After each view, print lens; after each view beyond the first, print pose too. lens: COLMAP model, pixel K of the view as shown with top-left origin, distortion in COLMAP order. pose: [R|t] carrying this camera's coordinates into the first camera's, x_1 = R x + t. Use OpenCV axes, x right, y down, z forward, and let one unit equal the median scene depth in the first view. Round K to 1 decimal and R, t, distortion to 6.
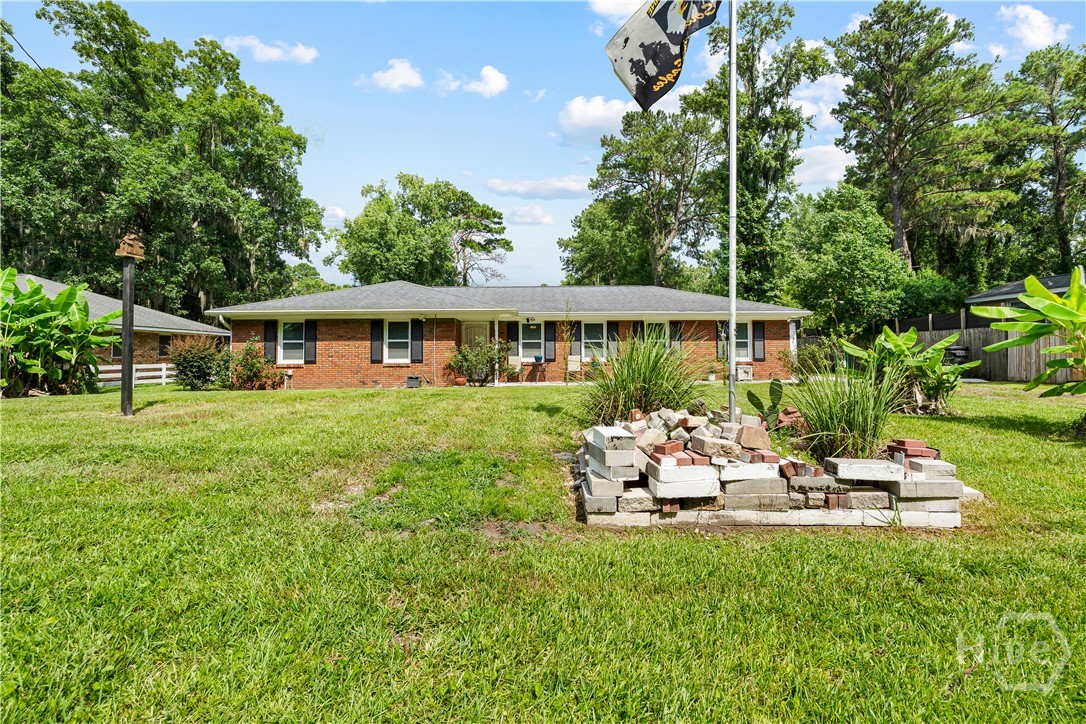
lens RADIAL K [[492.2, 0, 539.2], [0, 492.2, 356.5], [0, 0, 1]] dist [-0.003607, -0.000246]
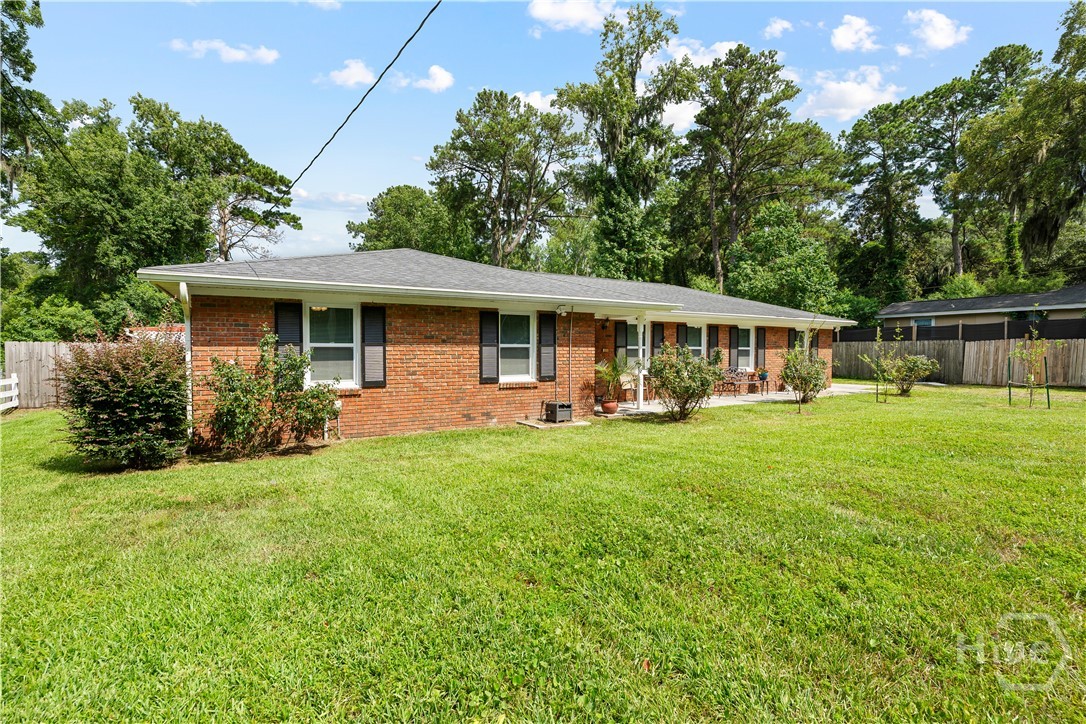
lens RADIAL K [[487.6, 0, 544.9], [0, 487.6, 383.0], [0, 0, 1]] dist [-0.003833, 0.000117]
pose [[0.875285, -0.025571, 0.482930, -0.129968], [-0.000903, 0.998513, 0.054506, -0.004459], [-0.483606, -0.048144, 0.873961, 0.106051]]
